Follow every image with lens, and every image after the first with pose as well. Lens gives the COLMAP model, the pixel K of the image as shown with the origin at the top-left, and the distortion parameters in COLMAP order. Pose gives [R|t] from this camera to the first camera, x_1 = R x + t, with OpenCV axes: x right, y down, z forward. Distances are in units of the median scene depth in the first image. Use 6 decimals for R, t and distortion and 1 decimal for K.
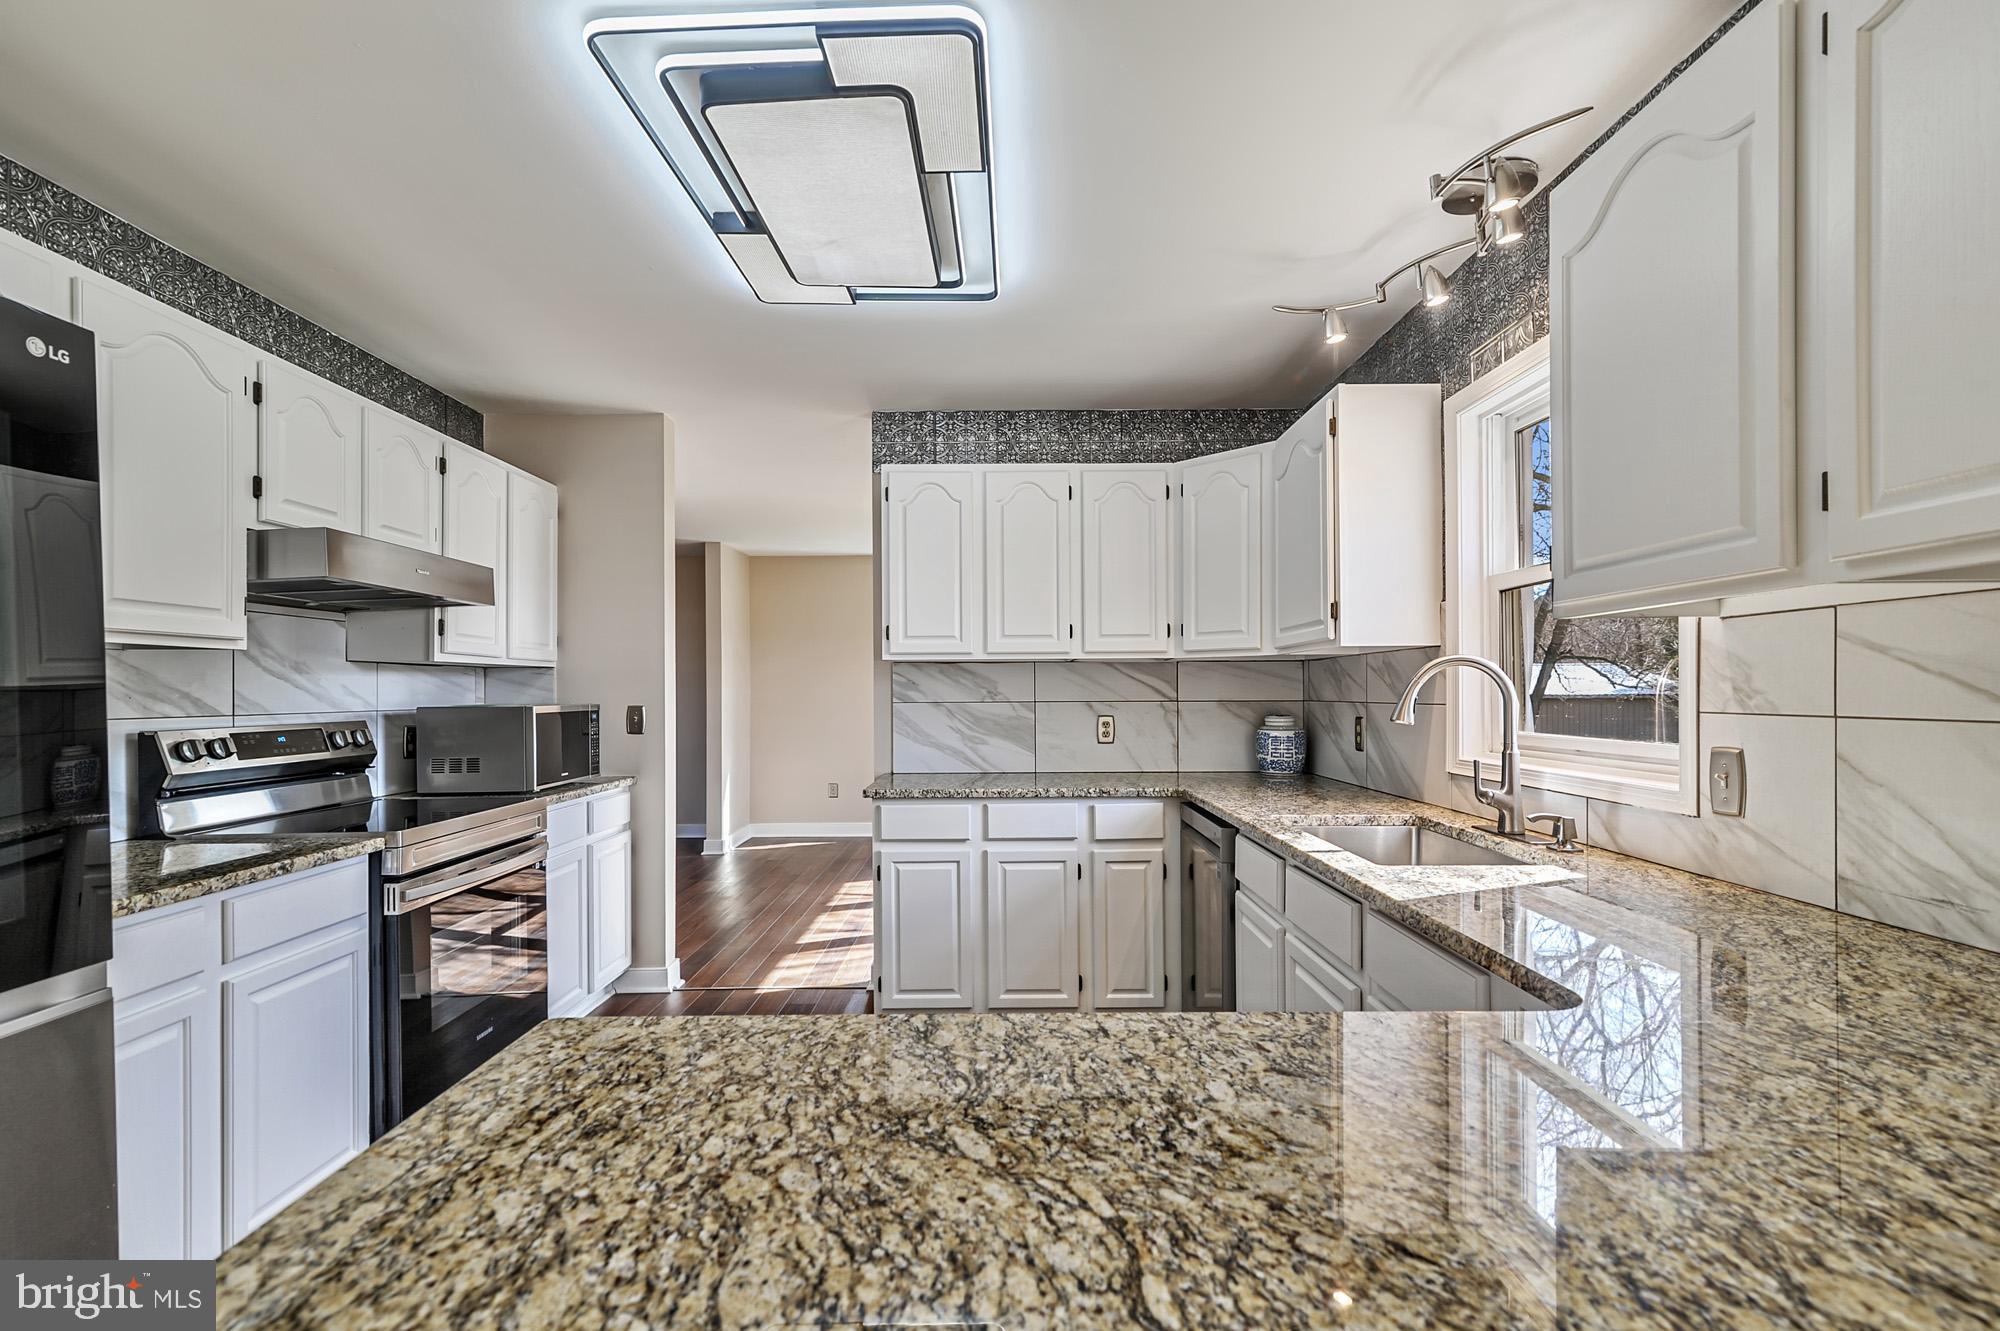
lens RADIAL K [[928.4, 0, 1001.5], [0, 928.4, 690.9], [0, 0, 1]] dist [0.012243, 0.000173]
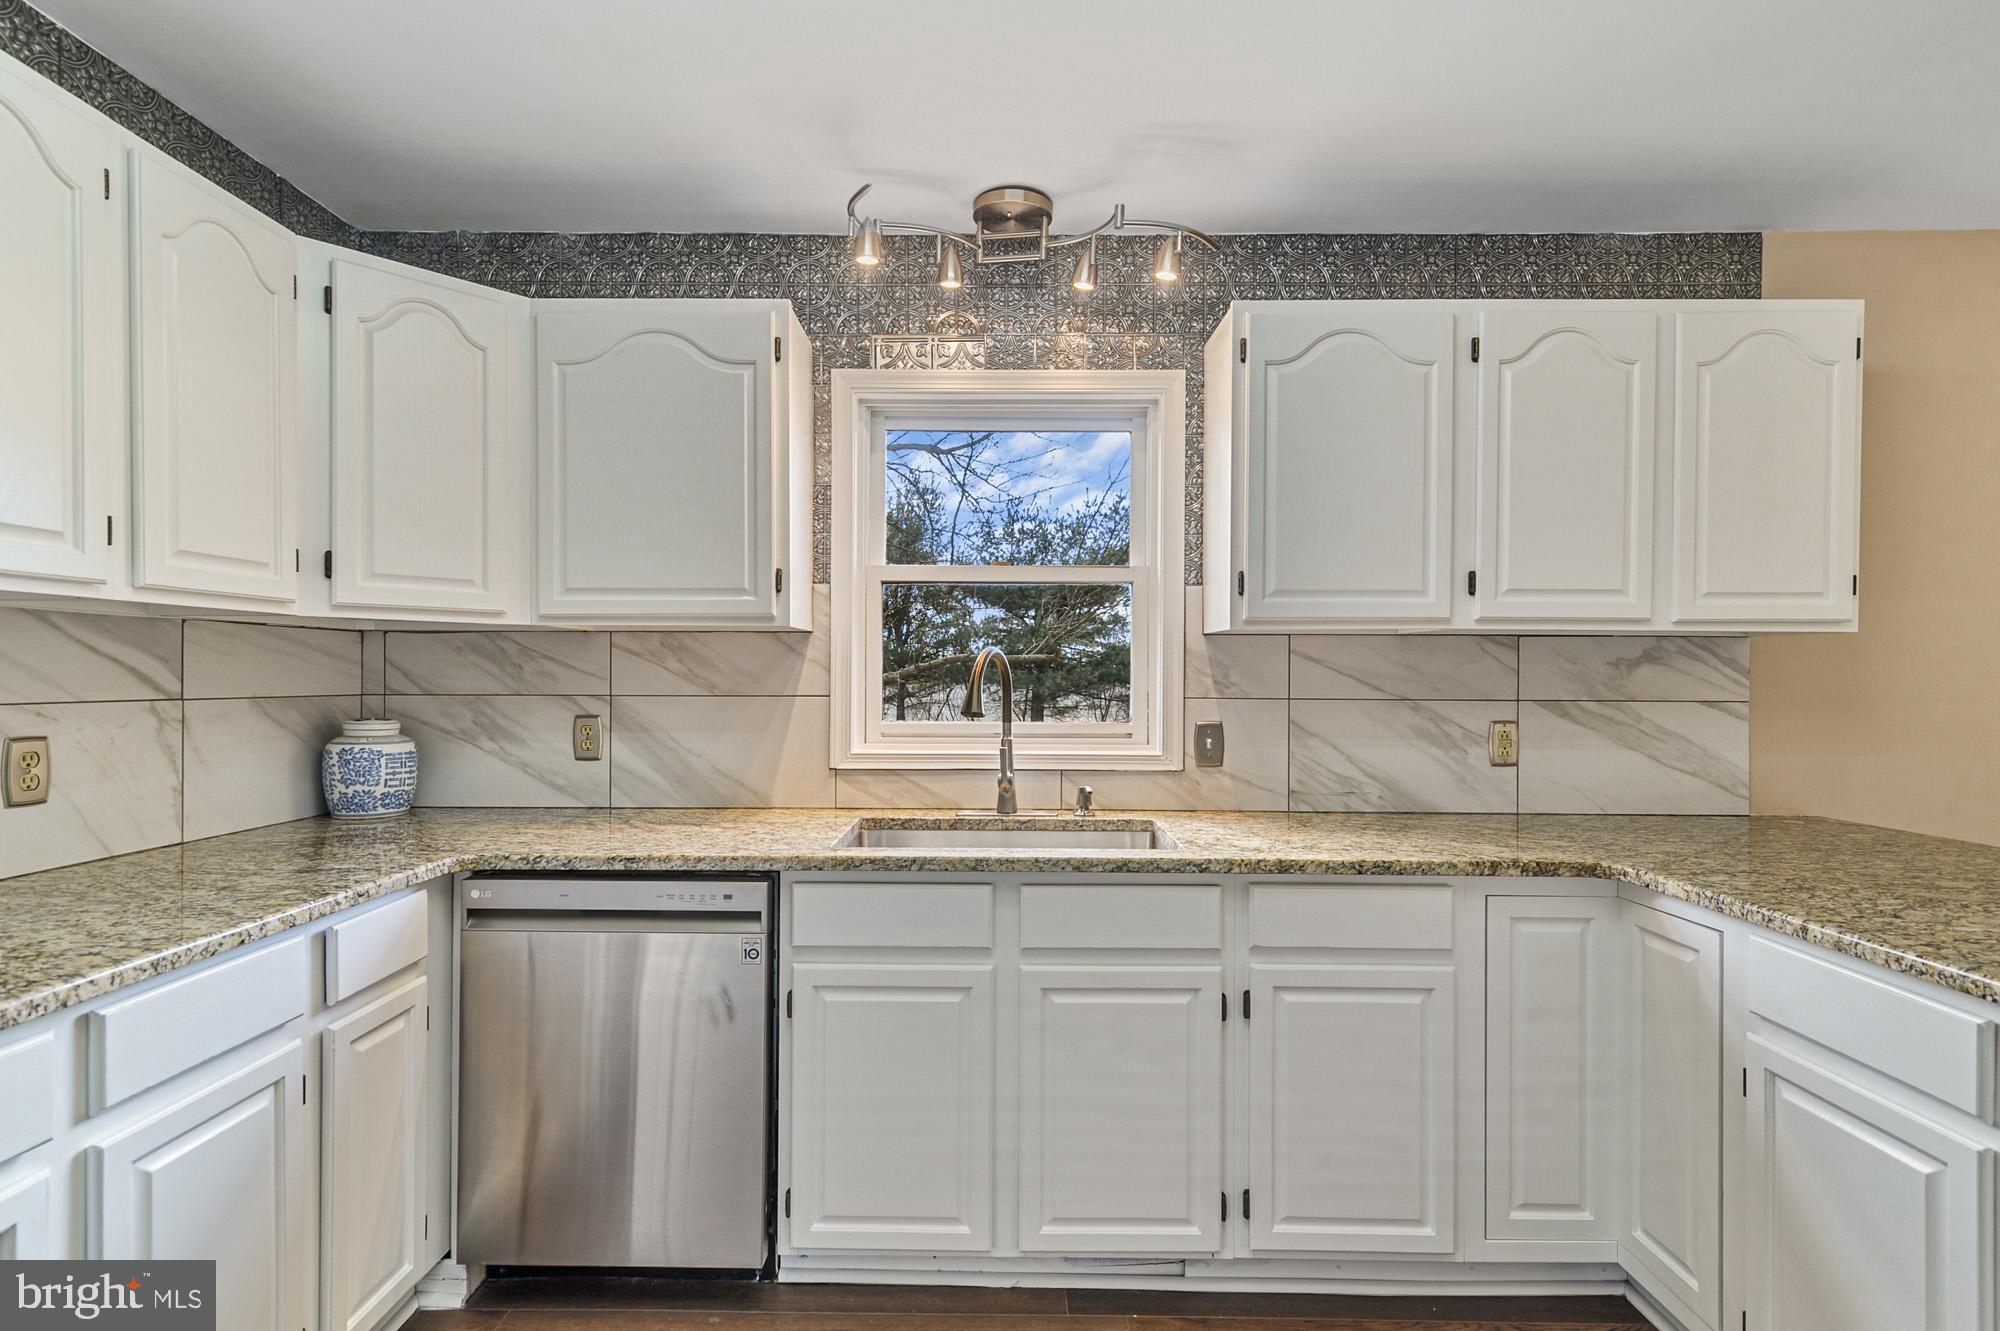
lens RADIAL K [[922.9, 0, 997.9], [0, 922.9, 687.0], [0, 0, 1]] dist [0.012423, -0.000255]
pose [[0.011919, -0.006202, 0.999910, -0.707315], [-0.005060, 0.999968, 0.006262, -0.002168], [-0.999916, -0.005134, 0.011887, 1.317306]]
